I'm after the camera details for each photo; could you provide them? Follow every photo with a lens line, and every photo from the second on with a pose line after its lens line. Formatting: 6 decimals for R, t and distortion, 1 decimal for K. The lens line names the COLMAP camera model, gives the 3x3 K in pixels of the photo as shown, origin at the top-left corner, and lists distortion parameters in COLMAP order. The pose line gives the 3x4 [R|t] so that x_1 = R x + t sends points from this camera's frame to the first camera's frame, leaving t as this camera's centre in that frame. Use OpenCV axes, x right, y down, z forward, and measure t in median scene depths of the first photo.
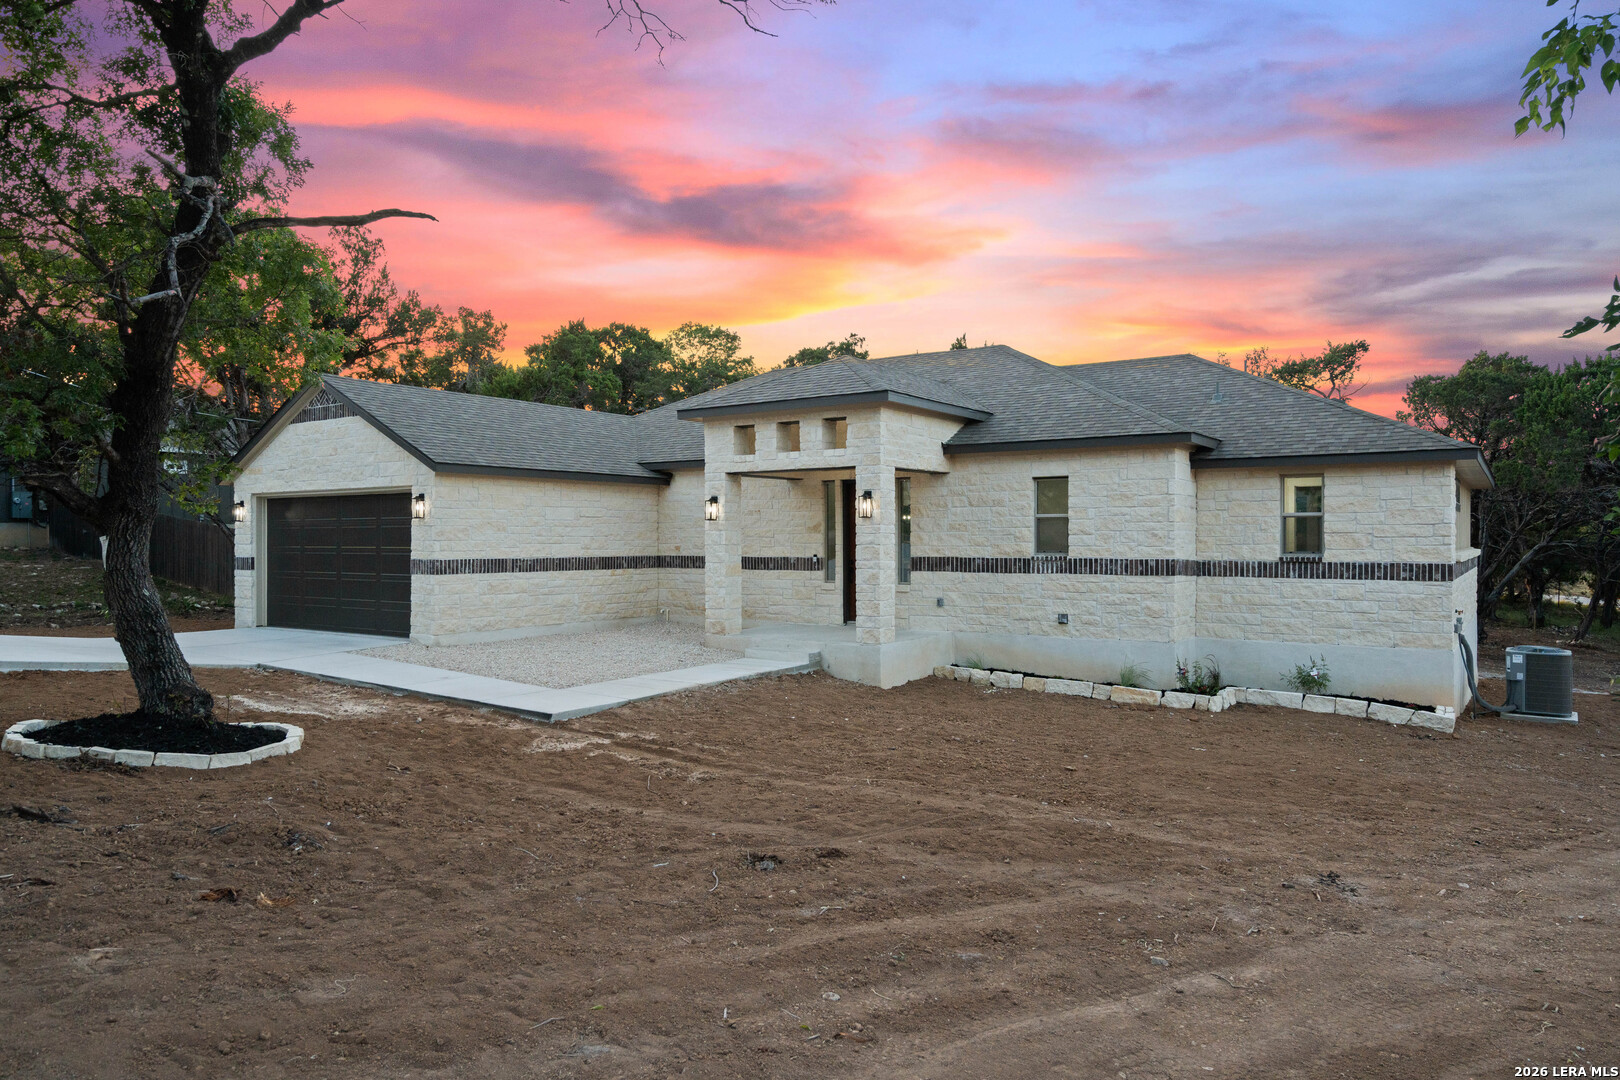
lens RADIAL K [[1021.5, 0, 810.0], [0, 1021.5, 540.0], [0, 0, 1]] dist [0.000792, 0.000084]
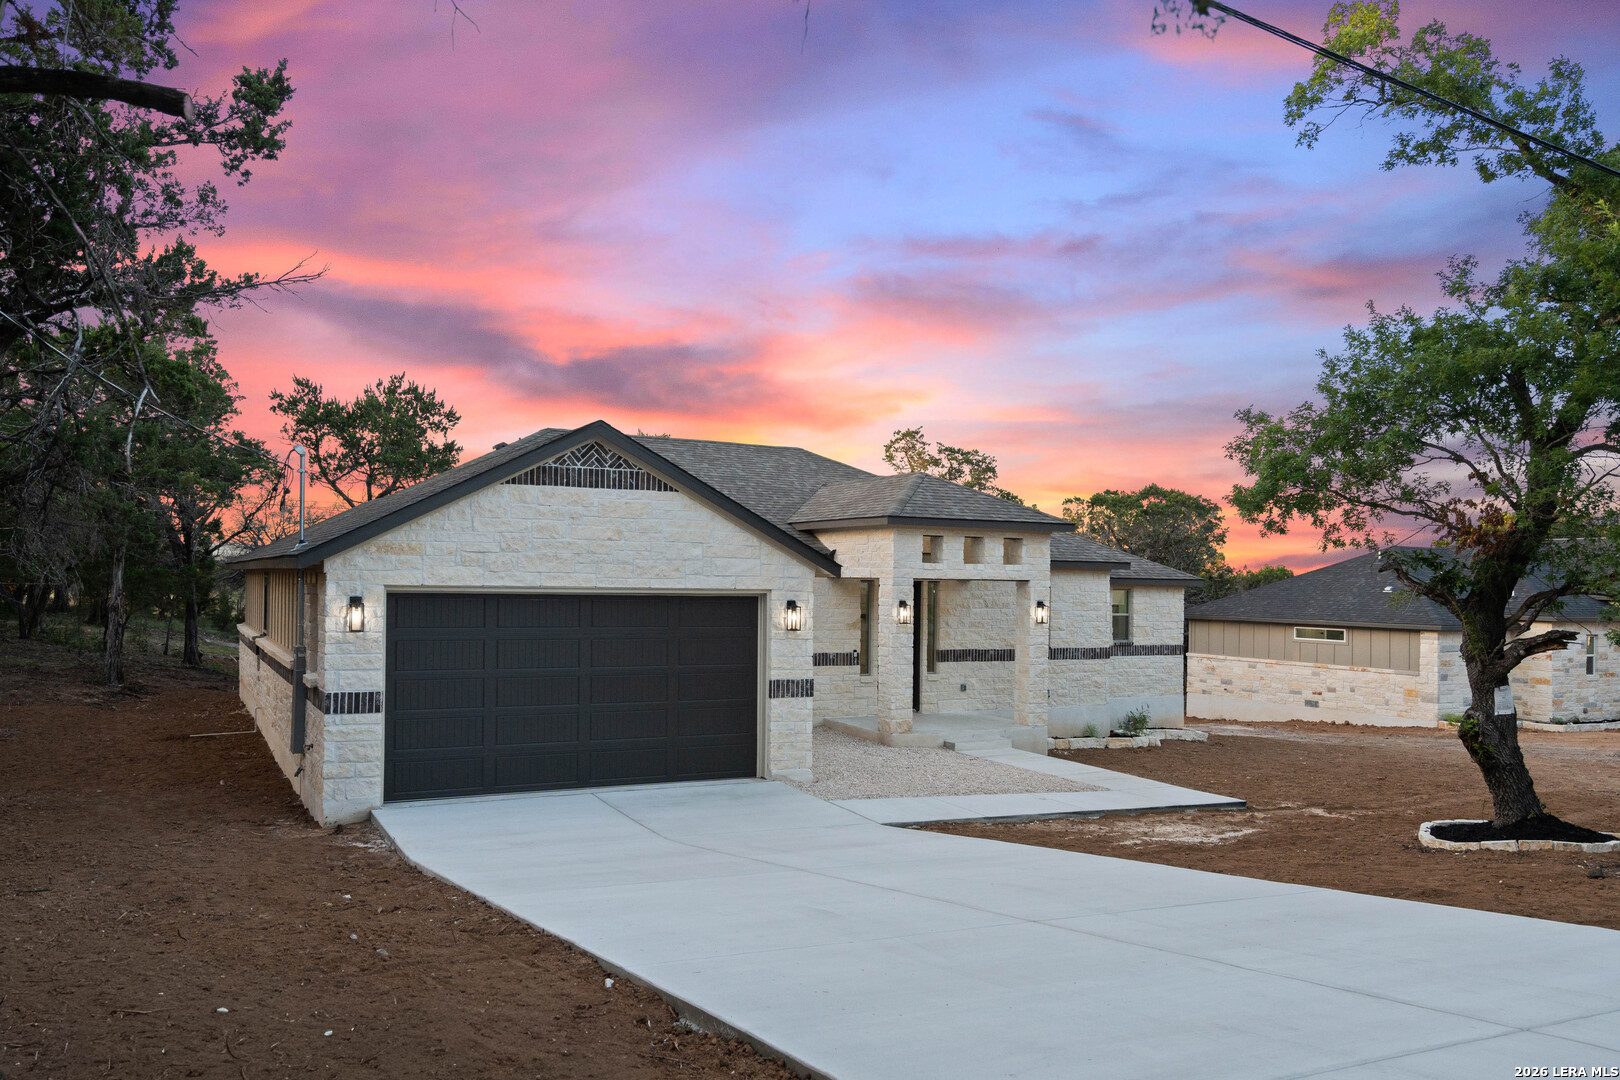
lens RADIAL K [[1149.8, 0, 810.0], [0, 1149.8, 540.0], [0, 0, 1]] dist [-0.003076, -0.000301]
pose [[0.481246, 0.042767, 0.875542, -1.175521], [-0.013864, 0.999056, -0.041180, -0.054985], [-0.876476, 0.007680, 0.481384, 0.518913]]
